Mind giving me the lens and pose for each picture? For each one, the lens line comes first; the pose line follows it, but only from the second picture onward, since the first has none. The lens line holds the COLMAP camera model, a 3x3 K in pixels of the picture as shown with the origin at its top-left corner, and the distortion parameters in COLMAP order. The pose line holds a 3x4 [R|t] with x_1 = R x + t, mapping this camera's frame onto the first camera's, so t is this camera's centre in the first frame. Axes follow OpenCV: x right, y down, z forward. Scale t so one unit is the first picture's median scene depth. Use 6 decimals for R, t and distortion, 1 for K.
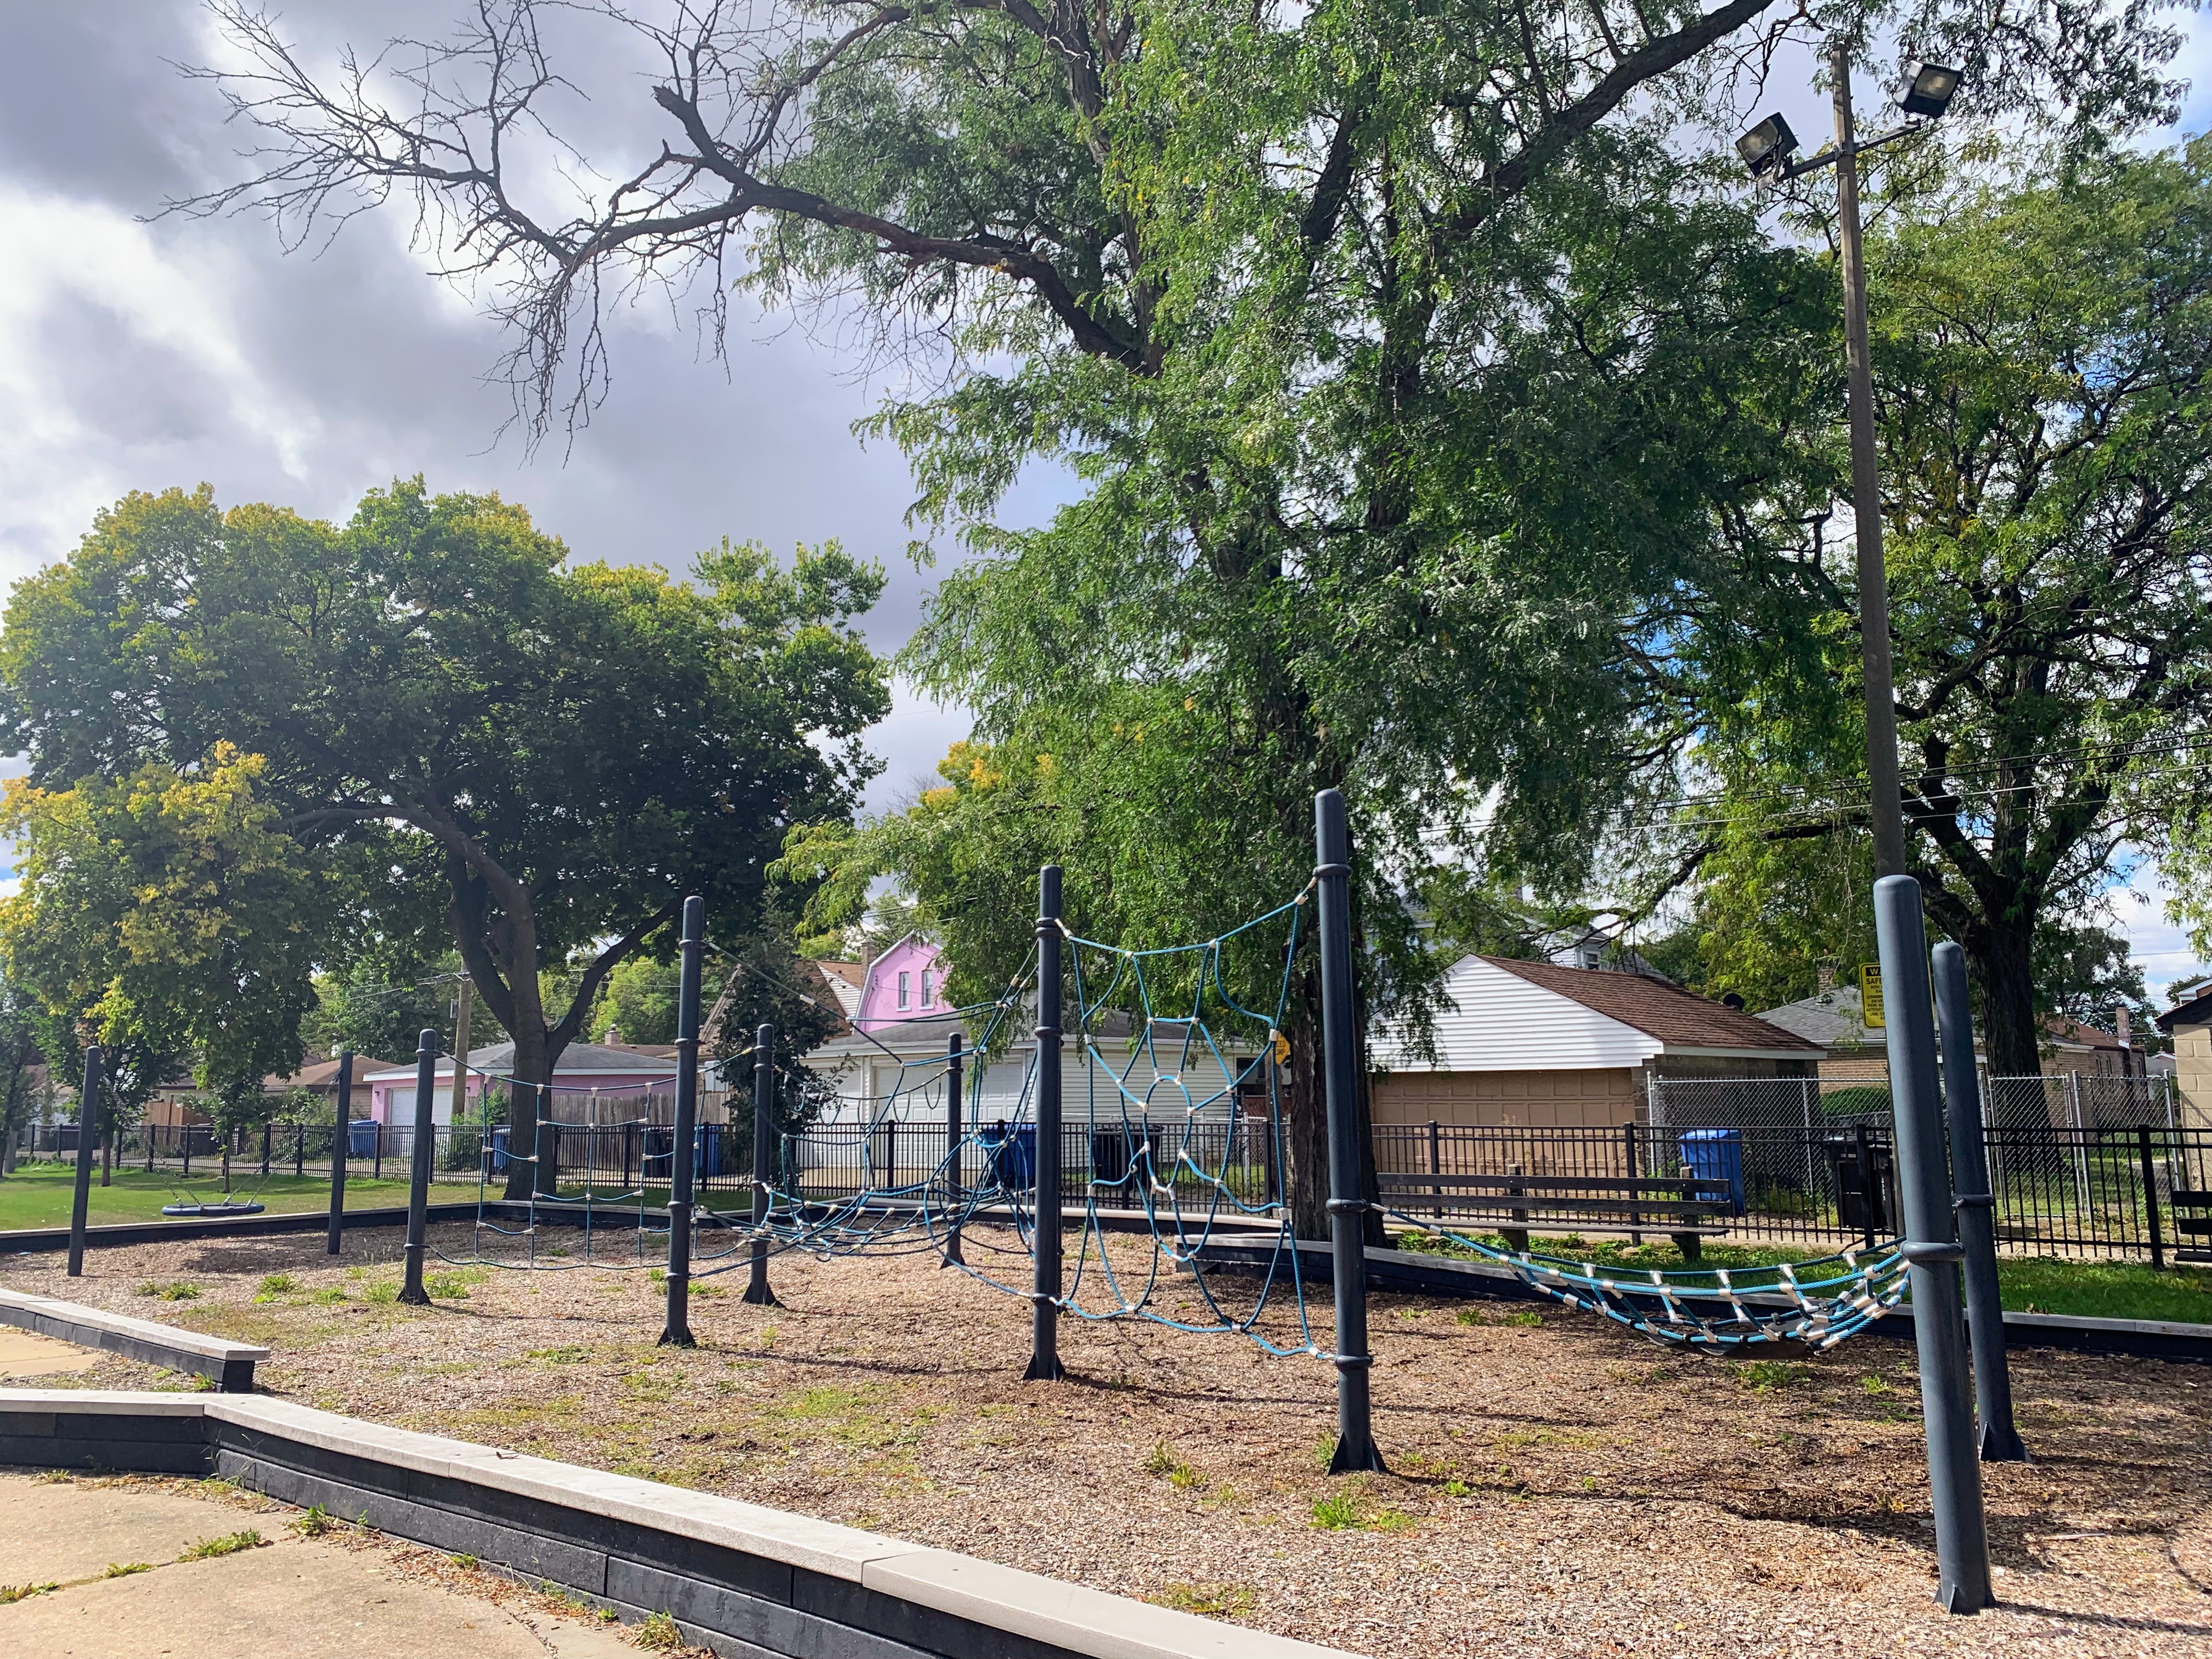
lens RADIAL K [[1698.3, 0, 1107.7], [0, 1698.3, 821.6], [0, 0, 1]] dist [0.006639, -0.001535]
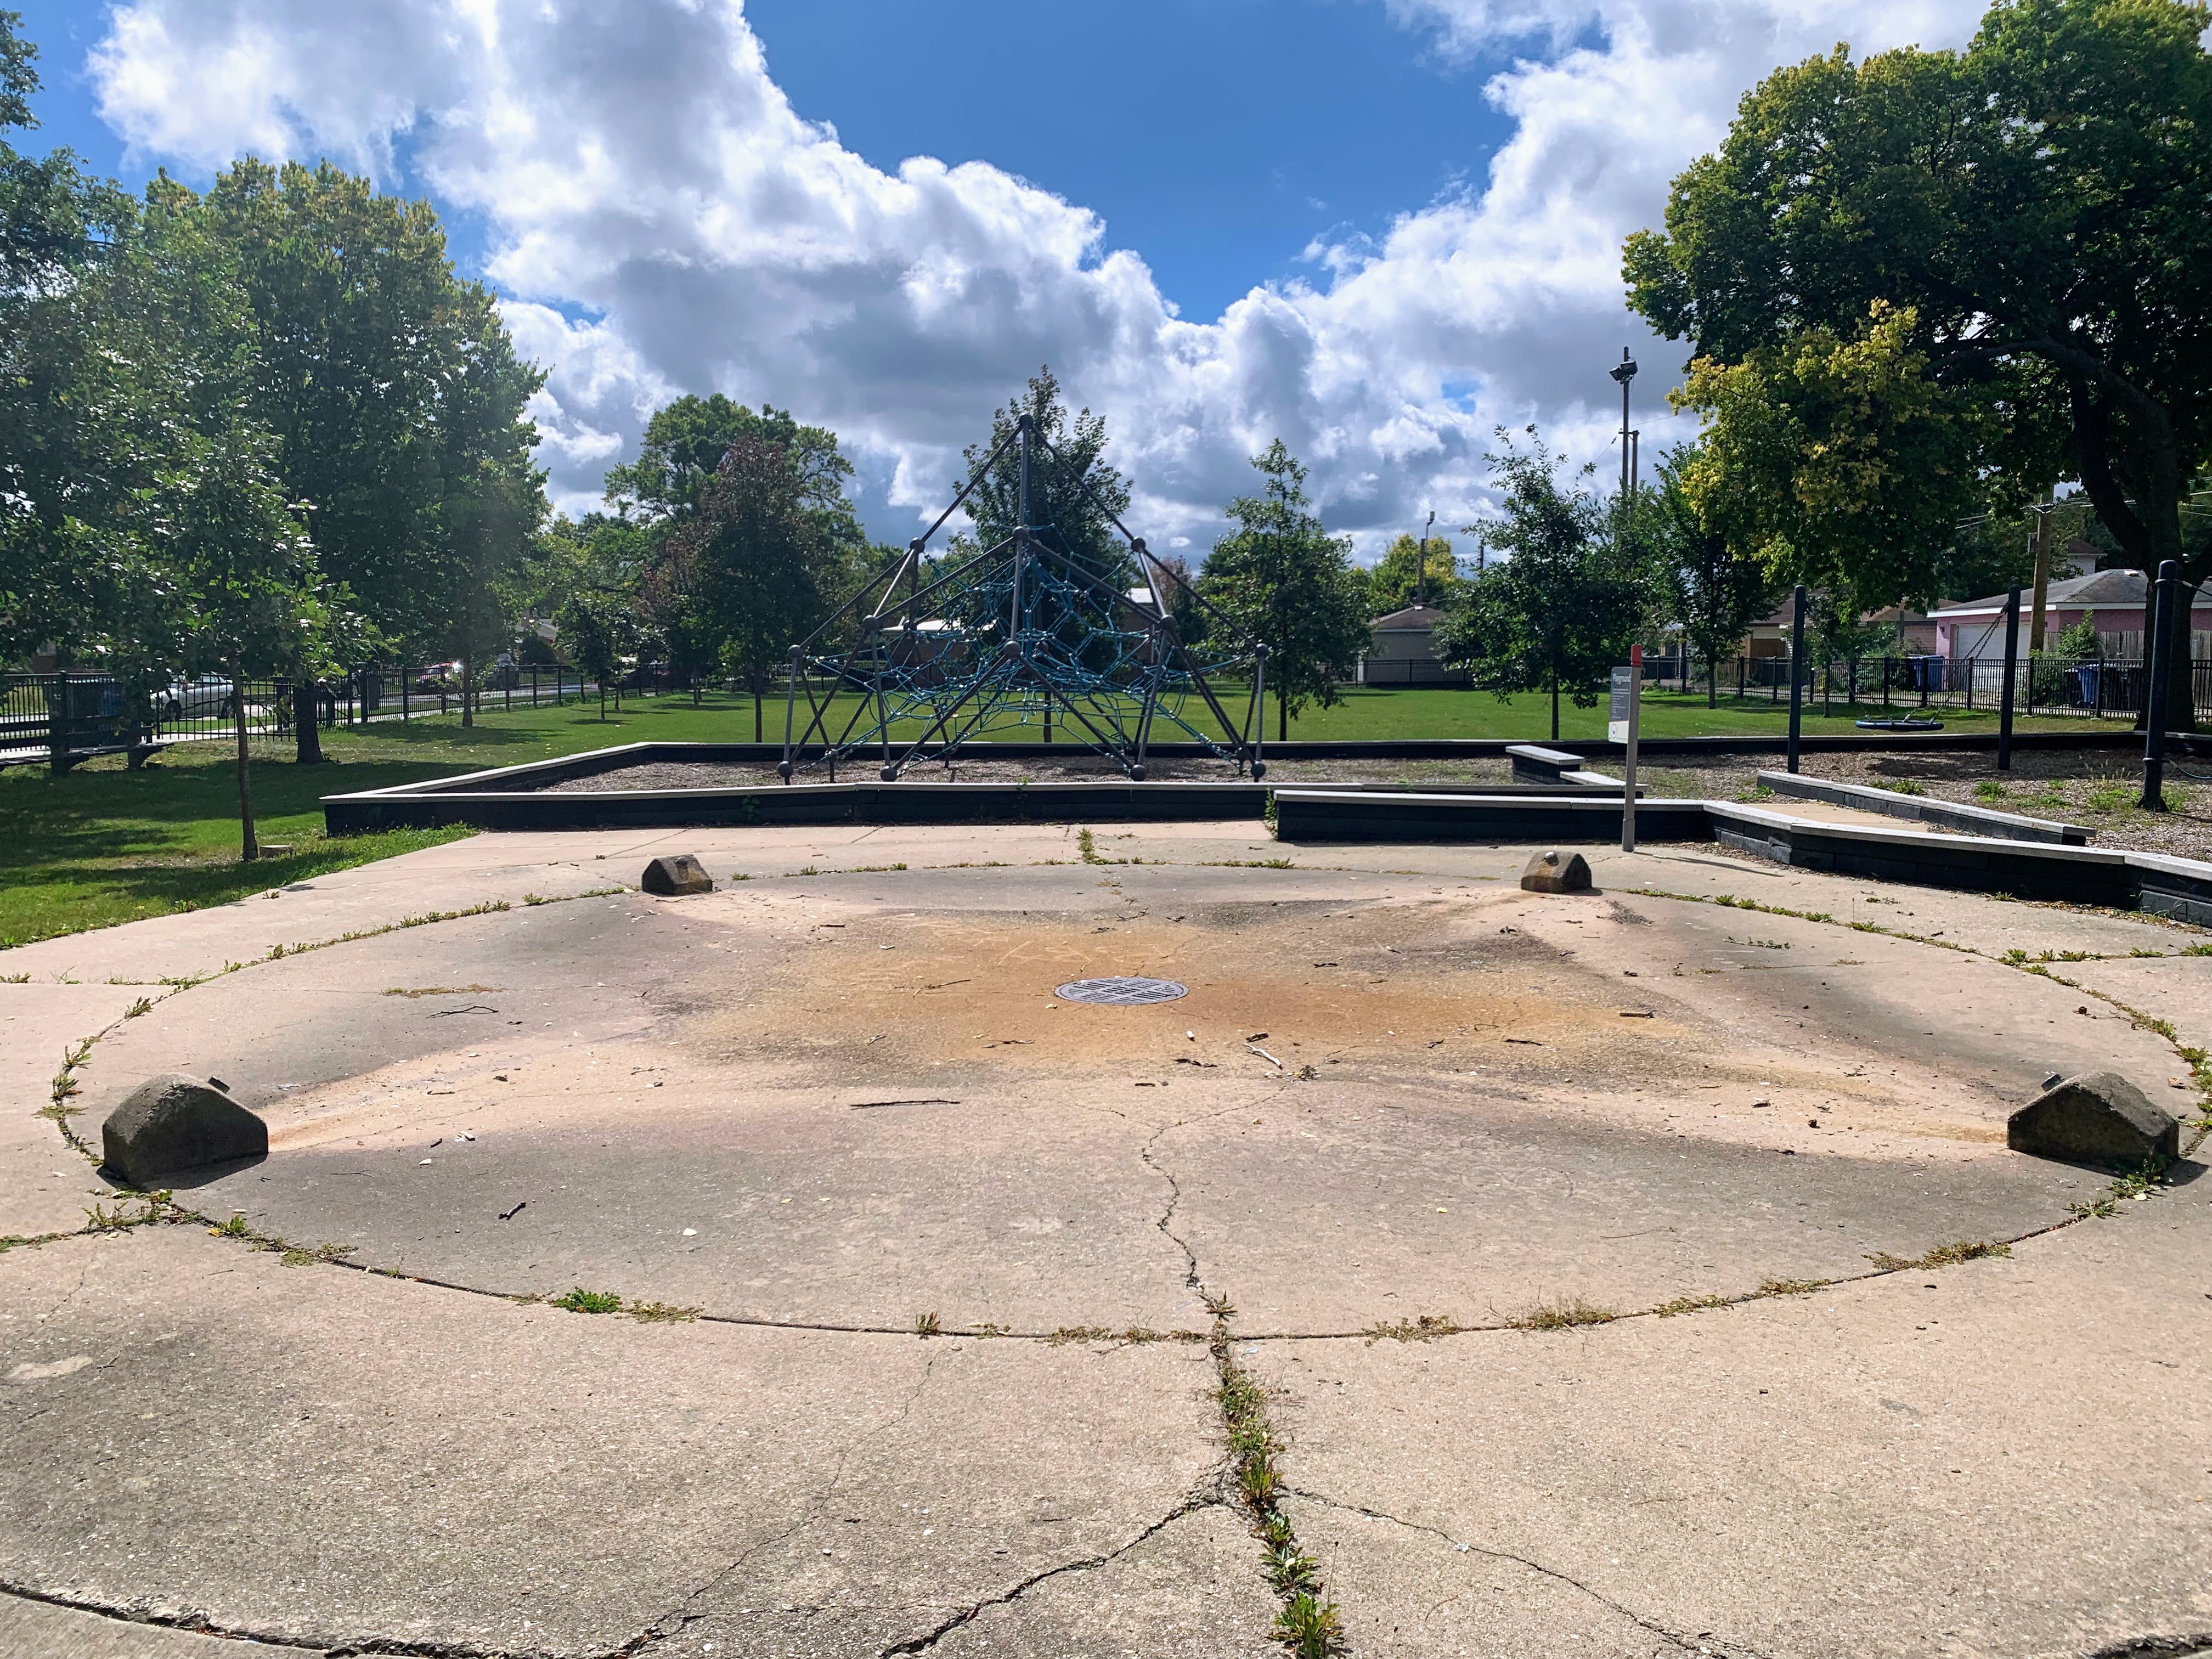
lens RADIAL K [[1698.3, 0, 1104.0], [0, 1698.3, 834.6], [0, 0, 1]] dist [0.006639, -0.001535]
pose [[0.677086, 0.084678, -0.731016, -0.034385], [0.118601, 0.967816, 0.221959, -0.015364], [0.726284, -0.236985, 0.645252, -0.117224]]
